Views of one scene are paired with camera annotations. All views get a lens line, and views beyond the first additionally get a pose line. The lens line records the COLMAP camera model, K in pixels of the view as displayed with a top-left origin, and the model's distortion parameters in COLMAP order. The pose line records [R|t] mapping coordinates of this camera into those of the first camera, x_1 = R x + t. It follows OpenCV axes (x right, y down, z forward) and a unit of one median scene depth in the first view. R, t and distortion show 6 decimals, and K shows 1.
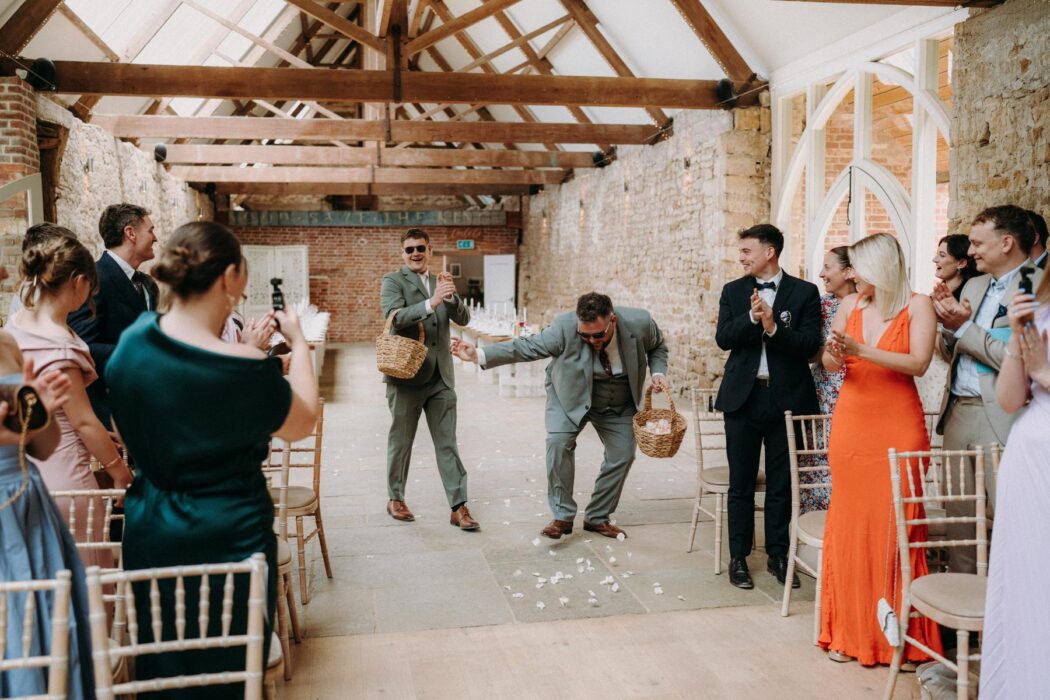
lens RADIAL K [[1004.7, 0, 525.0], [0, 1004.7, 350.0], [0, 0, 1]] dist [-0.046991, 0.158395]
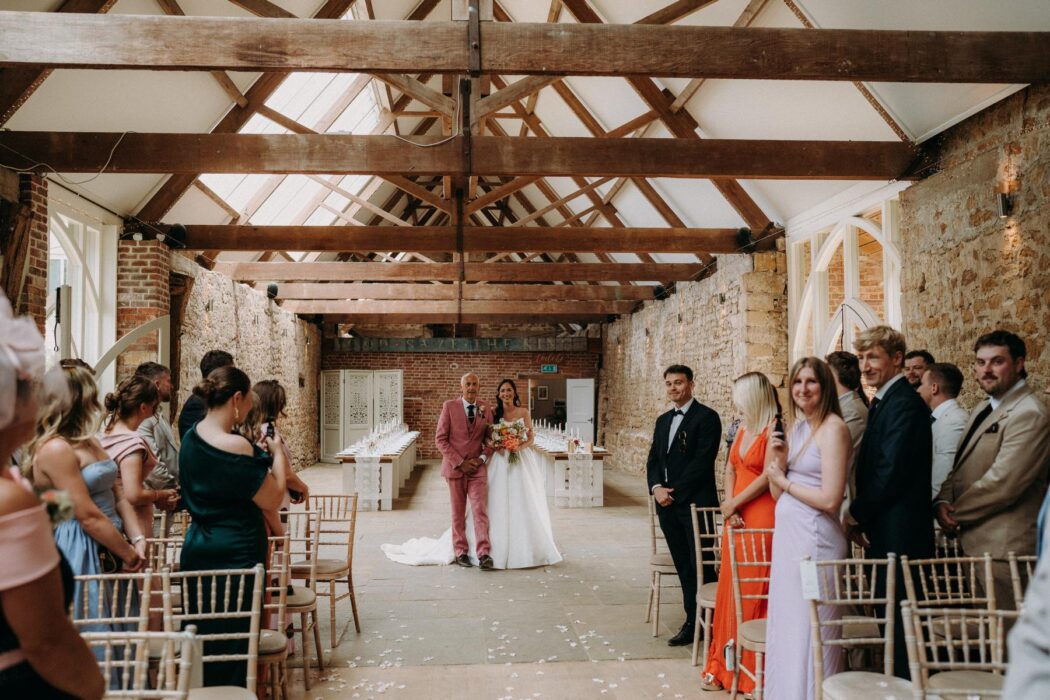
lens RADIAL K [[1012.7, 0, 525.0], [0, 1012.7, 350.0], [0, 0, 1]] dist [-0.043488, 0.166249]
pose [[0.993350, -0.002360, -0.115106, 0.079740], [-0.011448, 0.992811, -0.119143, 0.008452], [0.114560, 0.119668, 0.986182, -0.144431]]
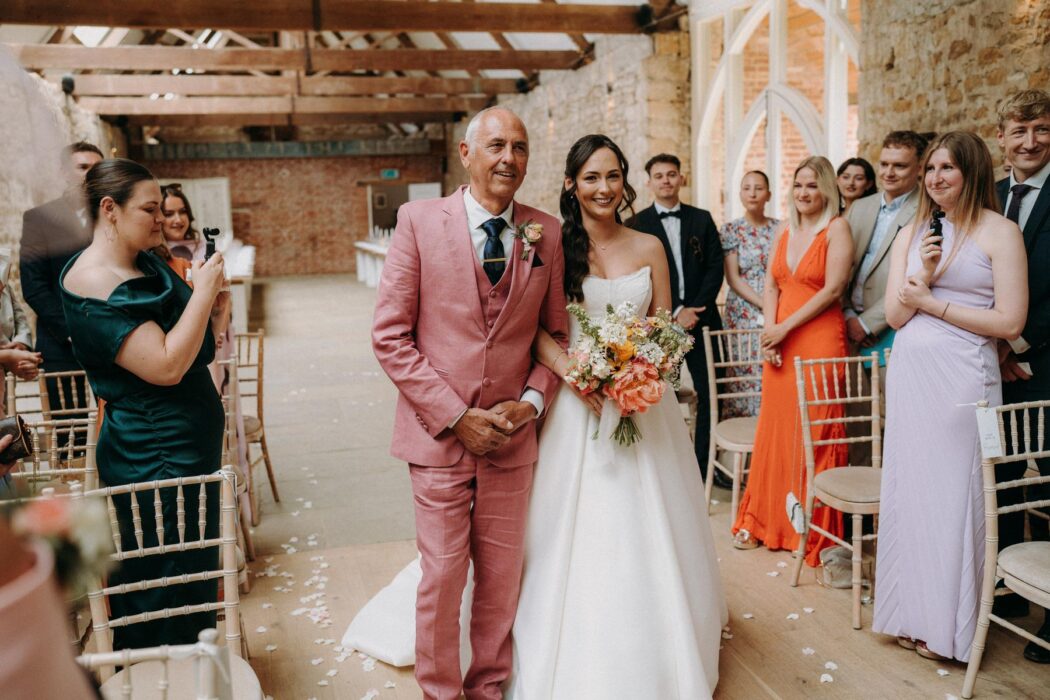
lens RADIAL K [[1012.7, 0, 525.0], [0, 1012.7, 350.0], [0, 0, 1]] dist [-0.043488, 0.166249]
pose [[0.997047, -0.033054, 0.069309, -0.002461], [0.028100, 0.997061, 0.071271, 0.001151], [-0.071461, -0.069113, 0.995046, -0.026190]]
